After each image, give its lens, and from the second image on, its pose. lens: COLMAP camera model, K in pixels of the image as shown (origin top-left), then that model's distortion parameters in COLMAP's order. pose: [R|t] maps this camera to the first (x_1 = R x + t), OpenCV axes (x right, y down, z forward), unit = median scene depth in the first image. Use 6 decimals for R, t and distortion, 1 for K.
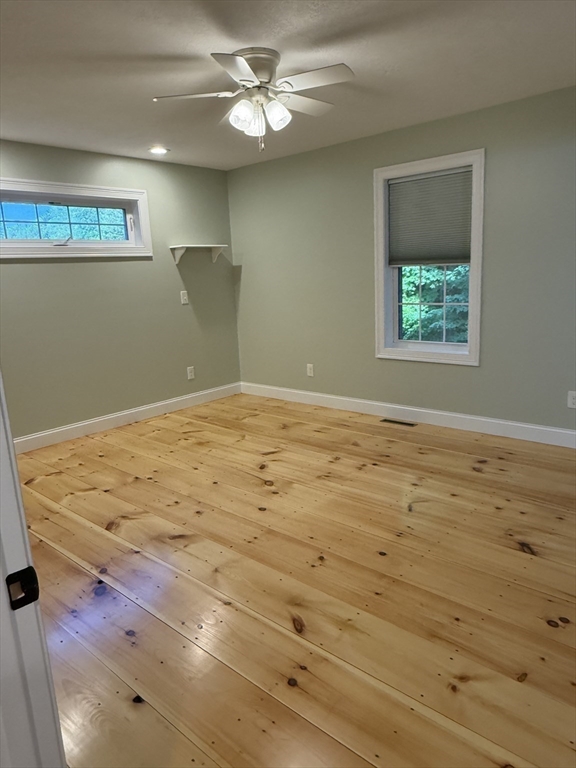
lens RADIAL K [[534.4, 0, 290.5], [0, 534.4, 383.6], [0, 0, 1]] dist [0.013133, 0.000323]
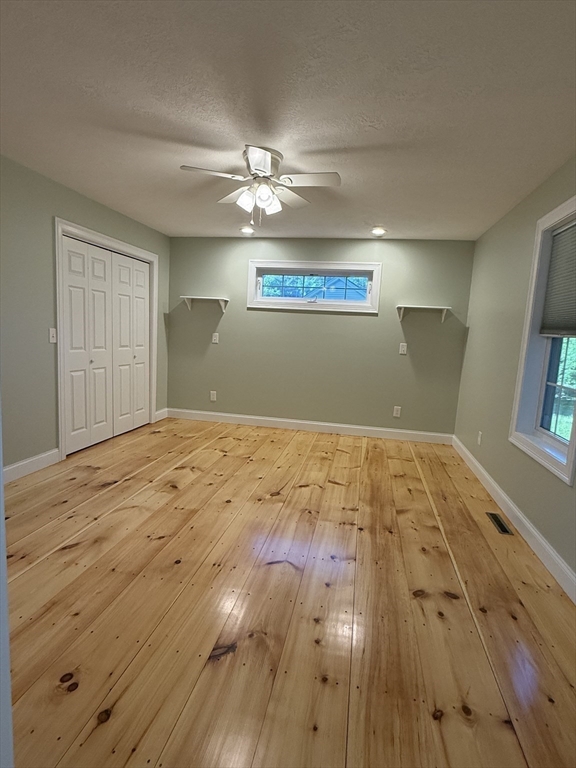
lens RADIAL K [[403.6, 0, 285.1], [0, 403.6, 384.9], [0, 0, 1]] dist [0.004757, 0.000512]
pose [[0.504023, 0.190994, -0.842308, 0.622281], [-0.254526, 0.964780, 0.066461, -0.106201], [0.825335, 0.180891, 0.534884, 0.438828]]
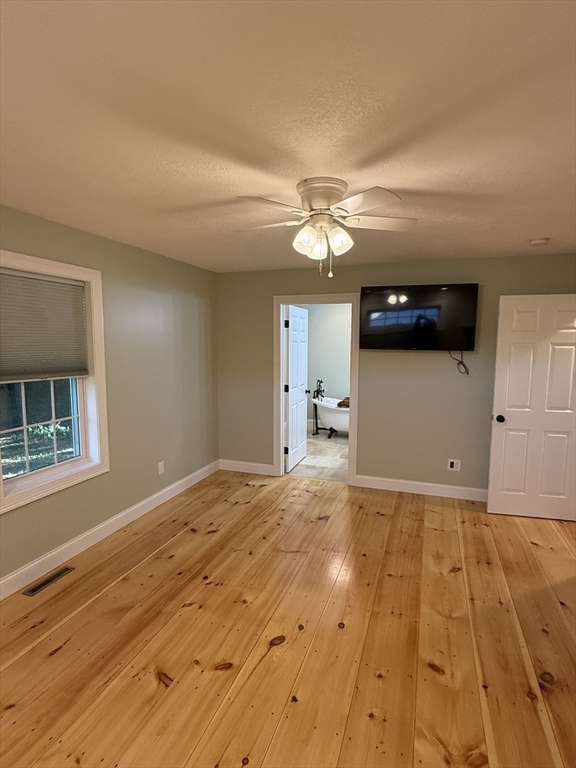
lens RADIAL K [[403.6, 0, 290.9], [0, 403.6, 383.2], [0, 0, 1]] dist [0.004757, 0.000512]
pose [[-0.389387, -0.051270, 0.919646, -0.545054], [0.197064, 0.970693, 0.137554, -0.256572], [-0.899746, 0.234791, -0.367872, 1.007009]]
